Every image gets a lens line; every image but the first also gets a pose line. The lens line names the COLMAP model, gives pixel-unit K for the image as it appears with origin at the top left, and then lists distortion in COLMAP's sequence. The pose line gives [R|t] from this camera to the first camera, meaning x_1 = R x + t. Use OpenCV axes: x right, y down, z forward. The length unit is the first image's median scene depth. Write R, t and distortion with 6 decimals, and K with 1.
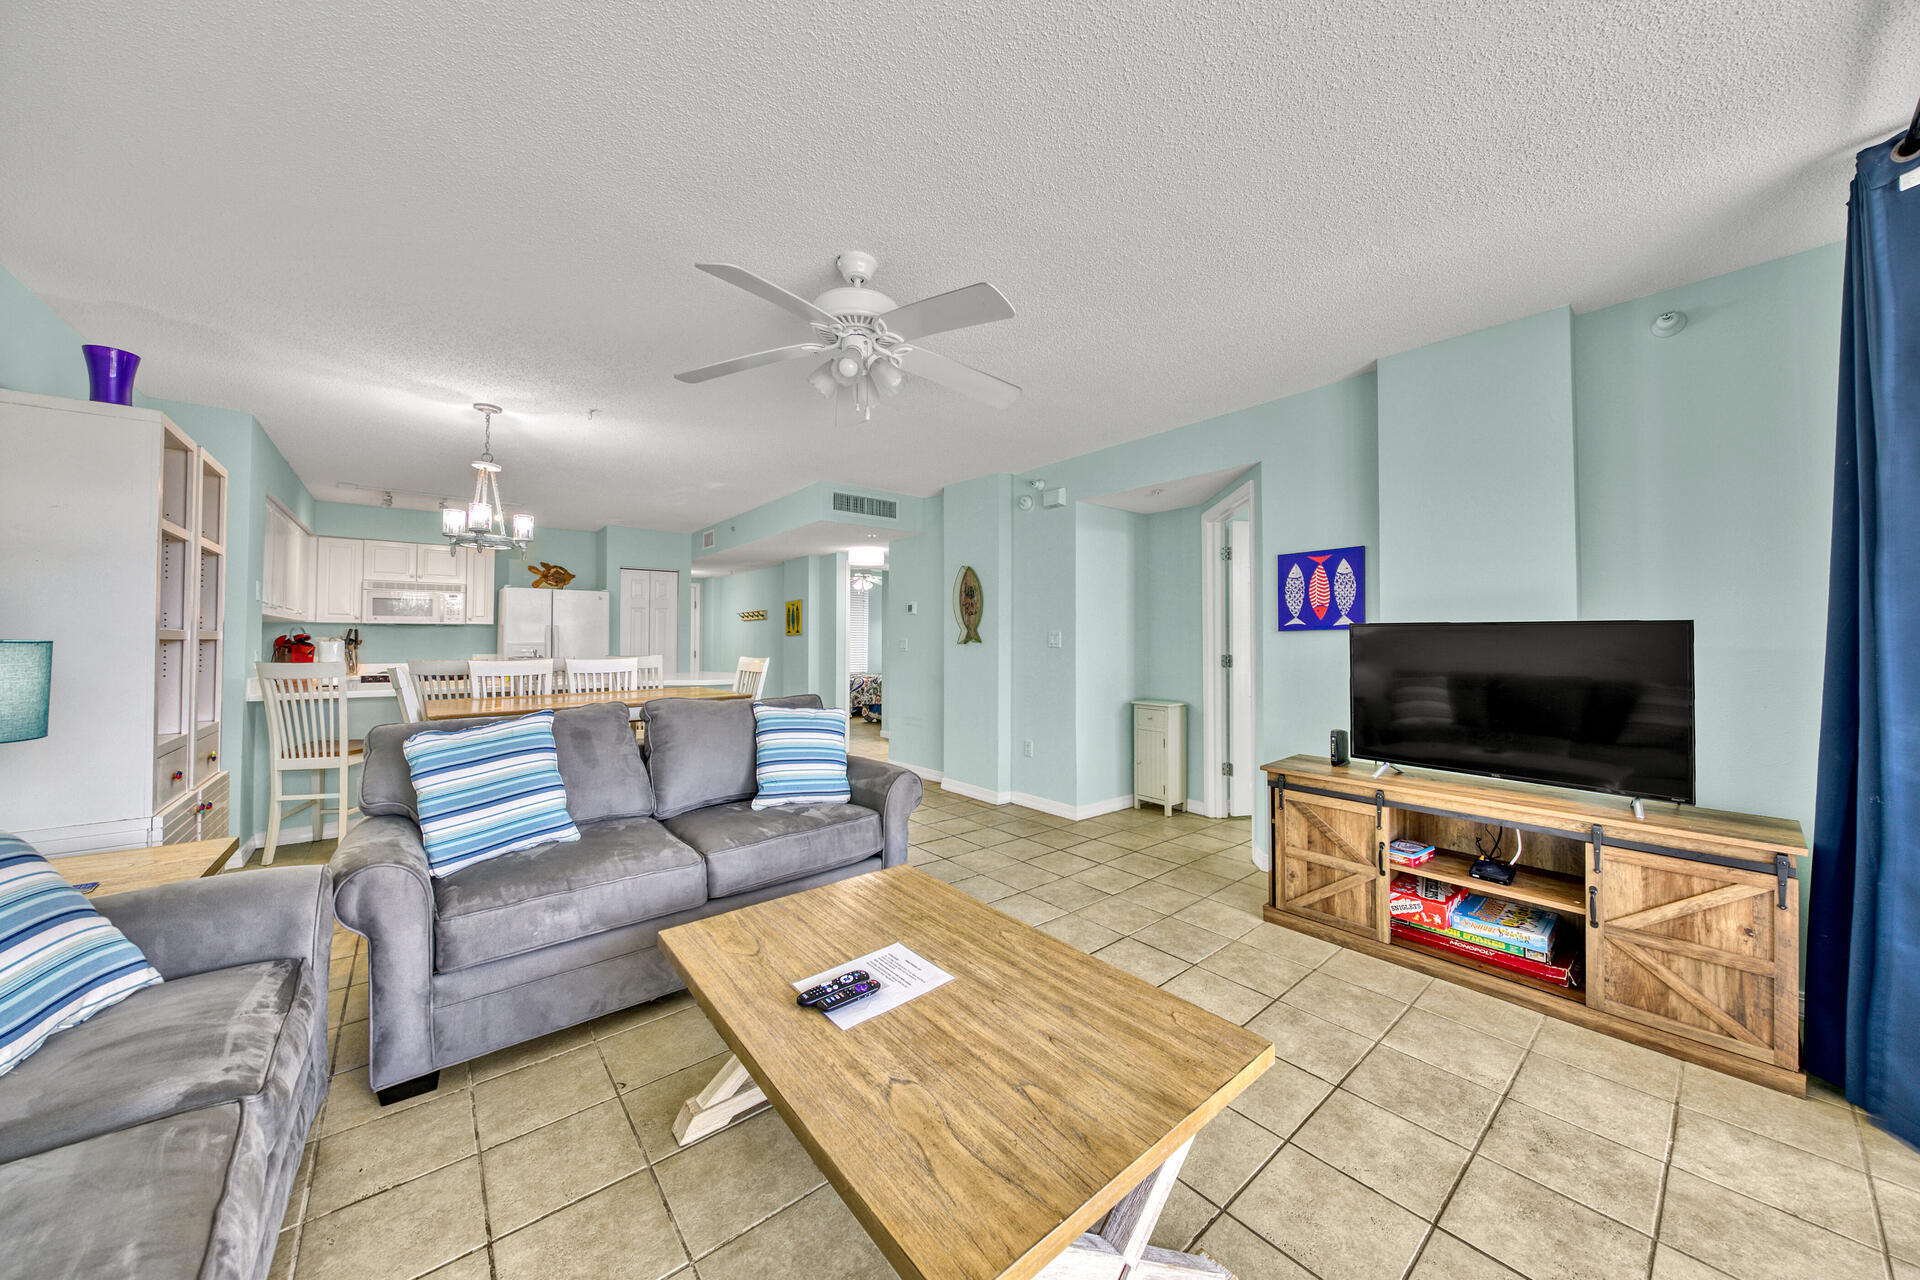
lens RADIAL K [[641.4, 0, 969.7], [0, 641.4, 639.5], [0, 0, 1]] dist [0.004006, -0.003231]
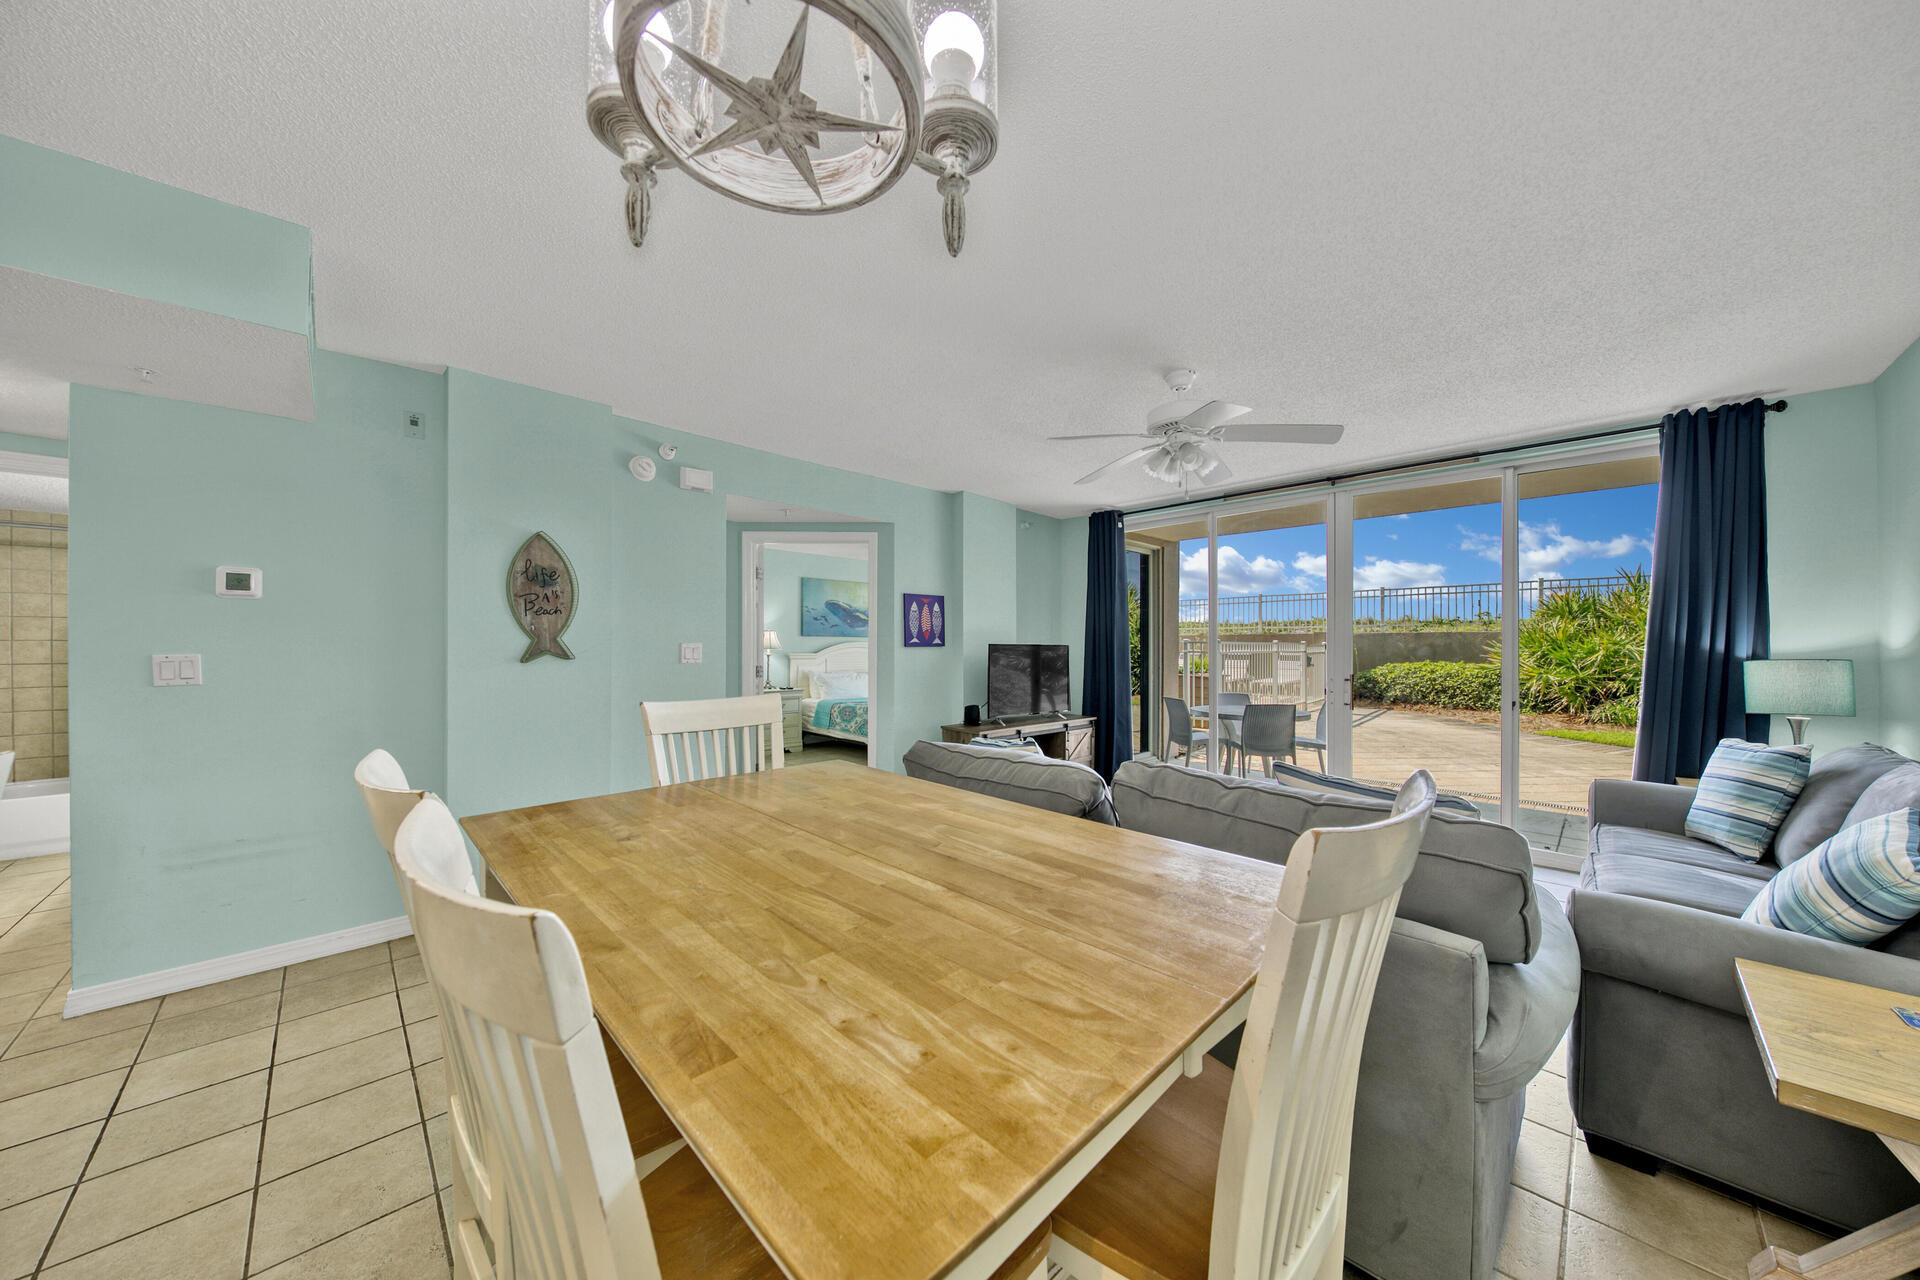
lens RADIAL K [[641.4, 0, 956.9], [0, 641.4, 645.4], [0, 0, 1]] dist [0.004006, -0.003231]
pose [[-0.077459, 0.001989, 0.996994, -0.956687], [-0.002454, 0.999995, -0.002186, -0.012781], [-0.996993, -0.002616, -0.077453, 1.002208]]
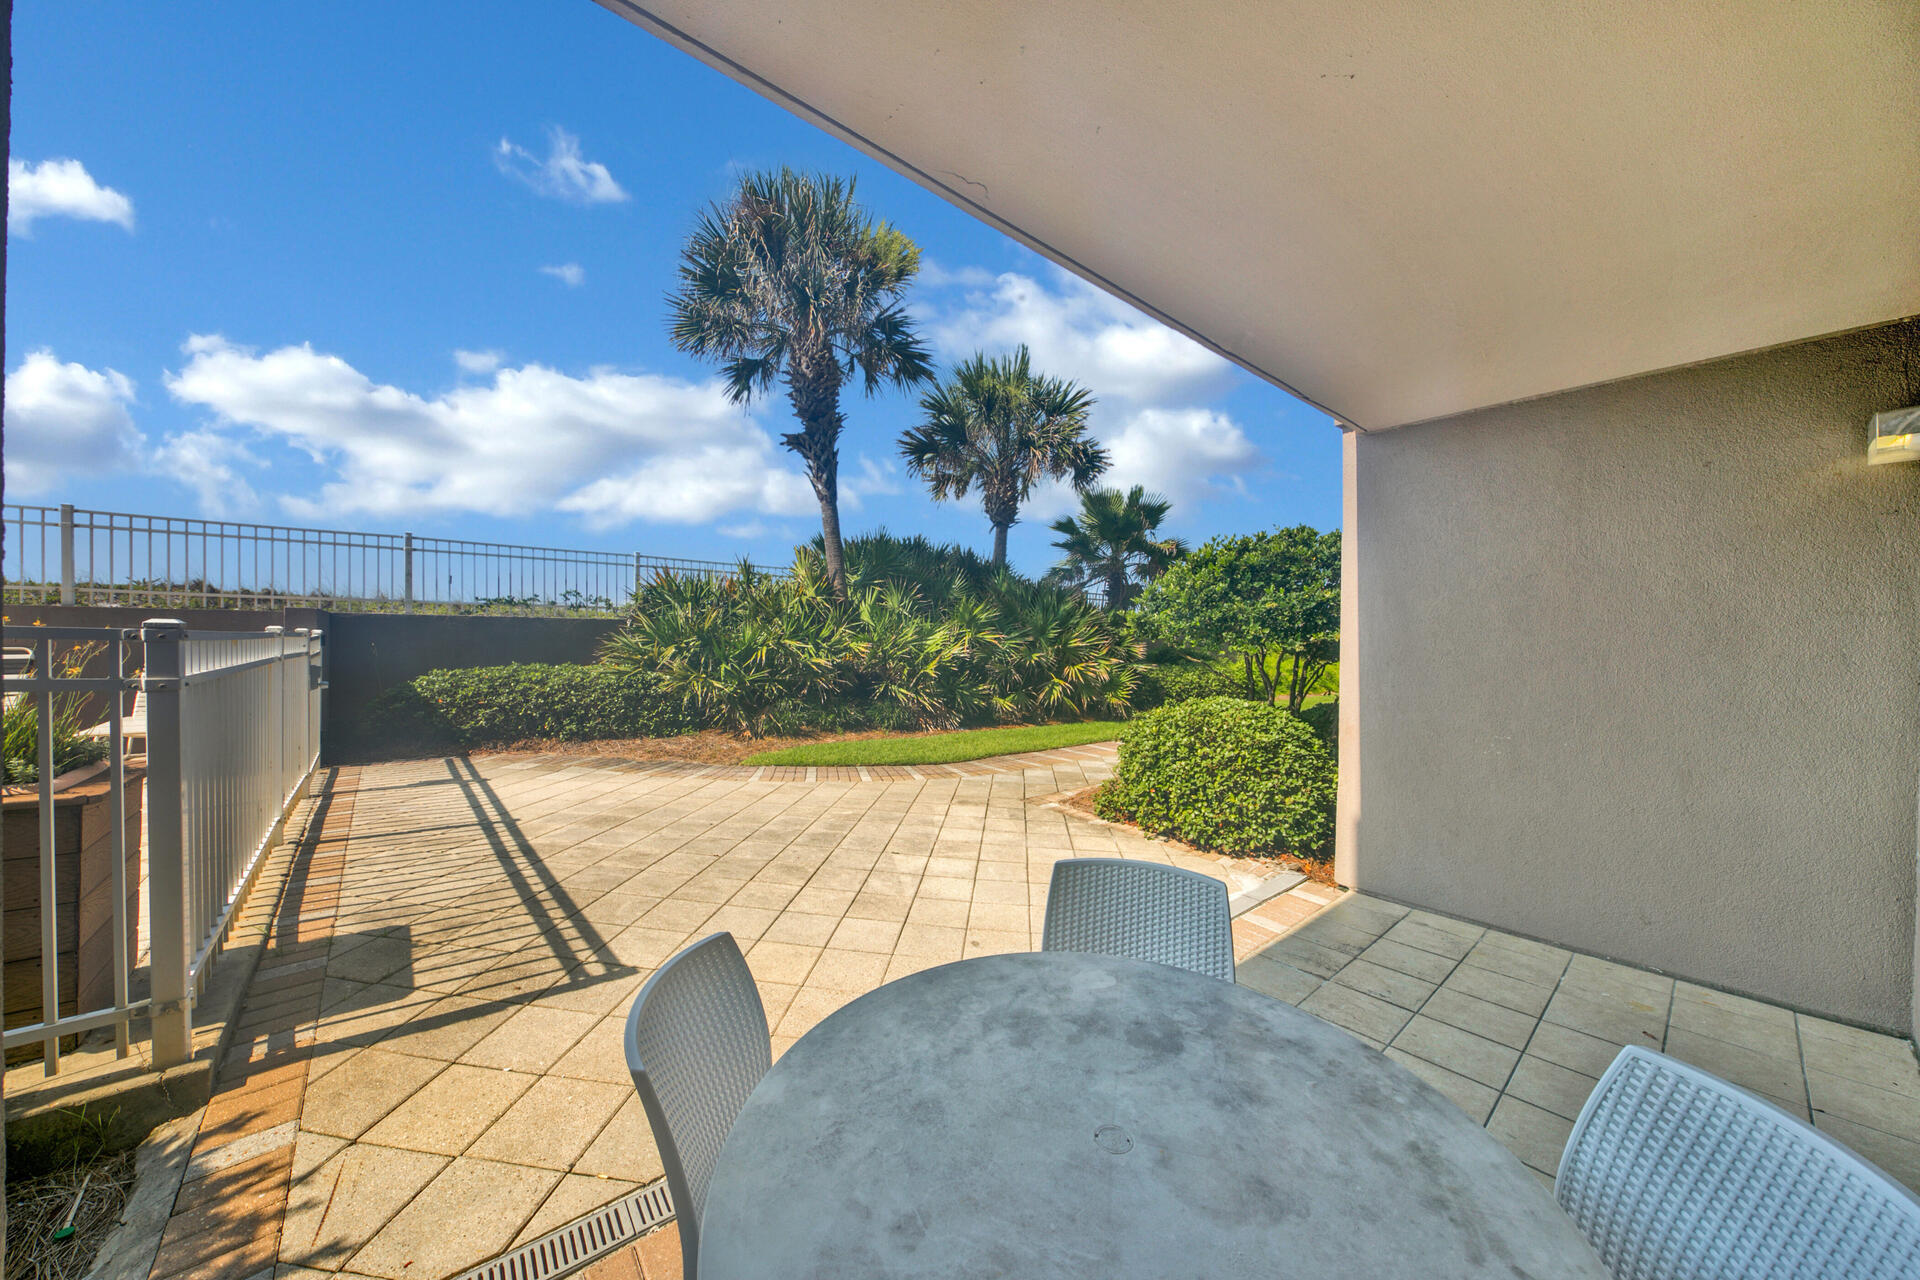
lens RADIAL K [[641.4, 0, 956.7], [0, 641.4, 645.2], [0, 0, 1]] dist [0.004006, -0.003231]
pose [[-0.999862, -0.009016, 0.013971, 0.864223], [-0.008927, 0.999940, 0.006379, -0.030248], [-0.014028, 0.006254, -0.999882, 0.287229]]
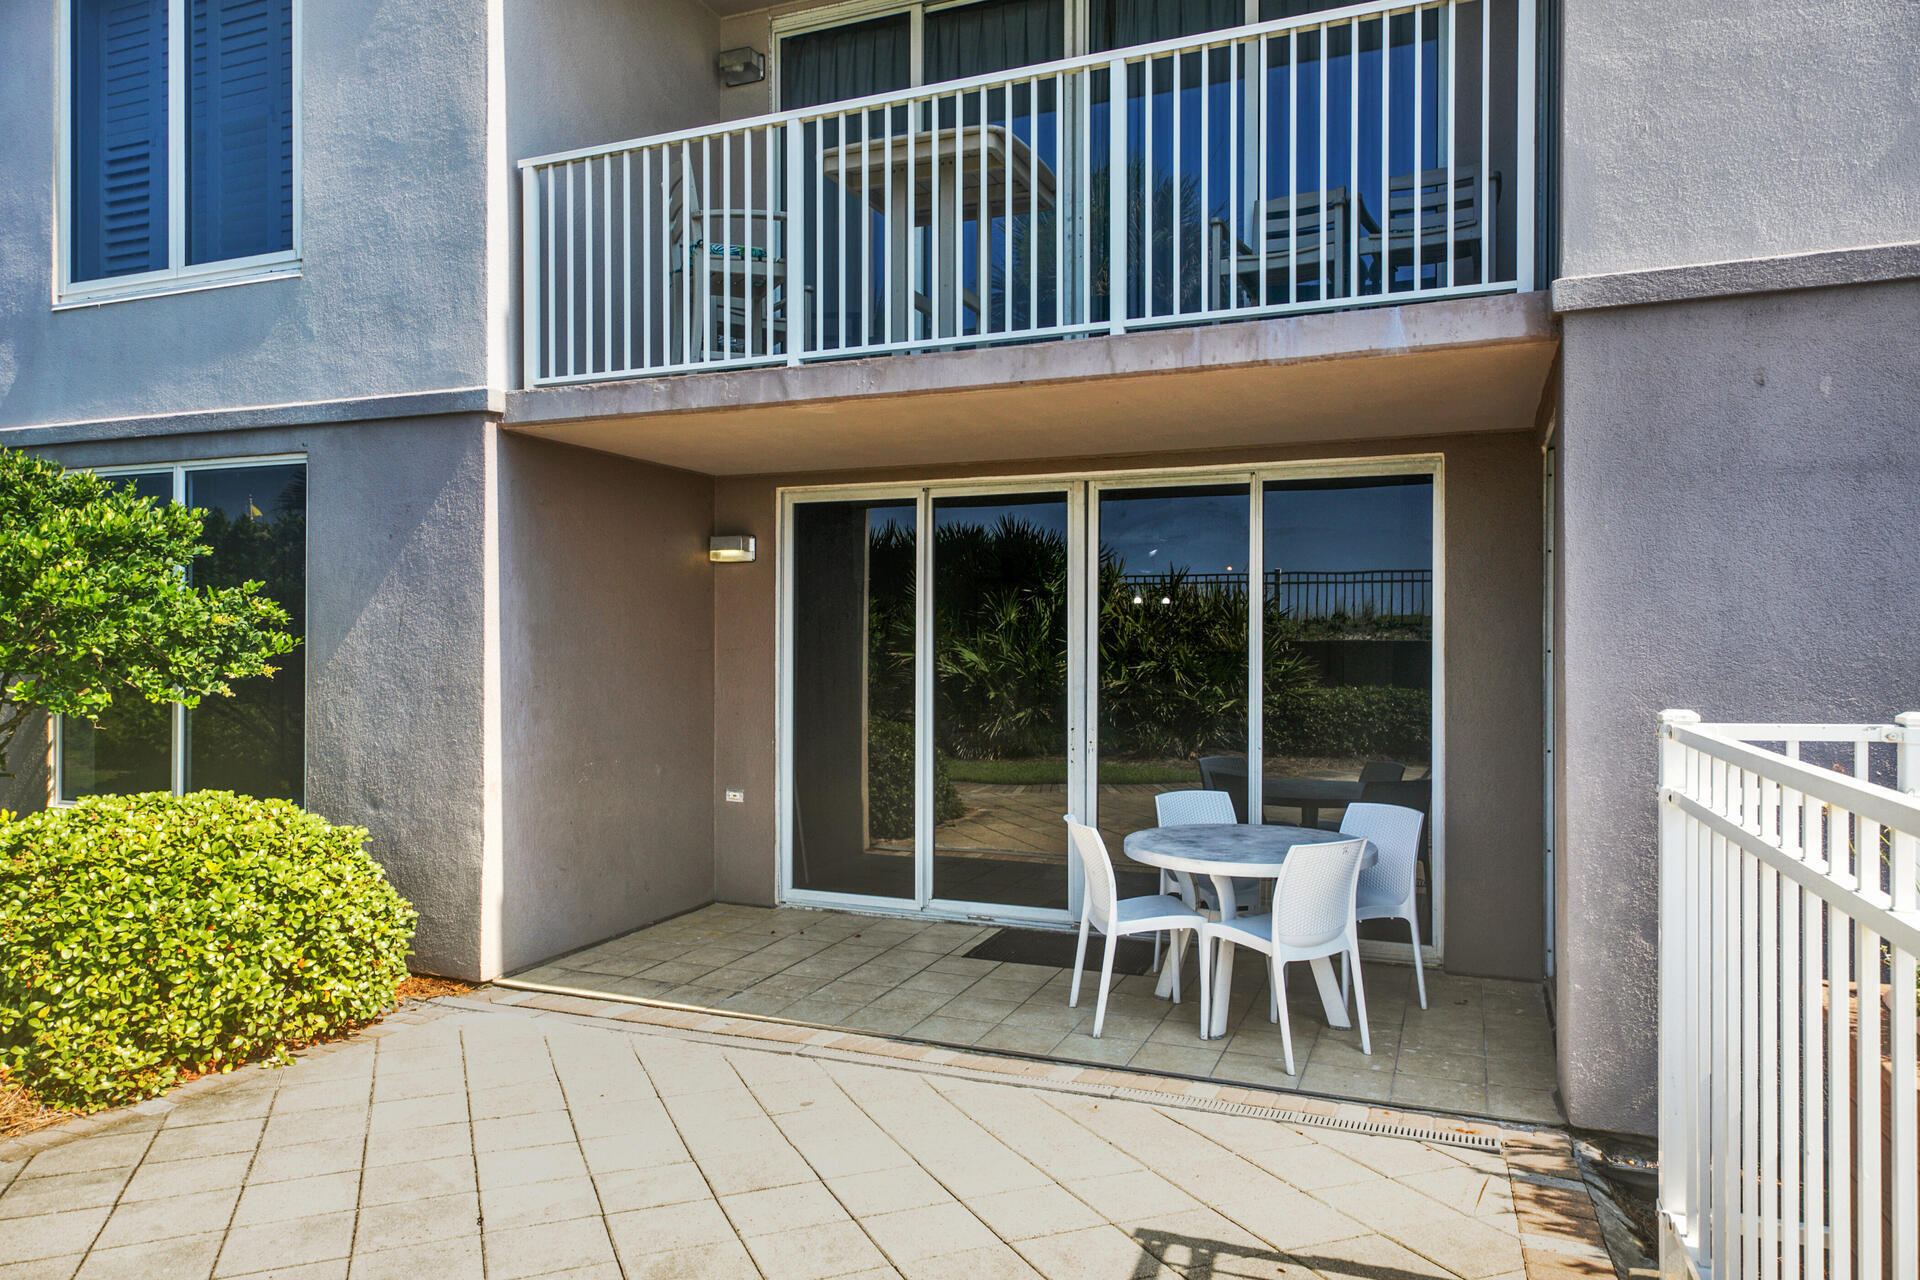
lens RADIAL K [[1239.5, 0, 959.5], [0, 1239.5, 635.5], [0, 0, 1]] dist [0.019426, -0.008030]
pose [[0.463132, -0.005347, -0.886273, 2.040190], [0.001542, 0.999985, -0.005227, -0.085779], [0.886288, 0.001055, 0.463133, -1.035772]]
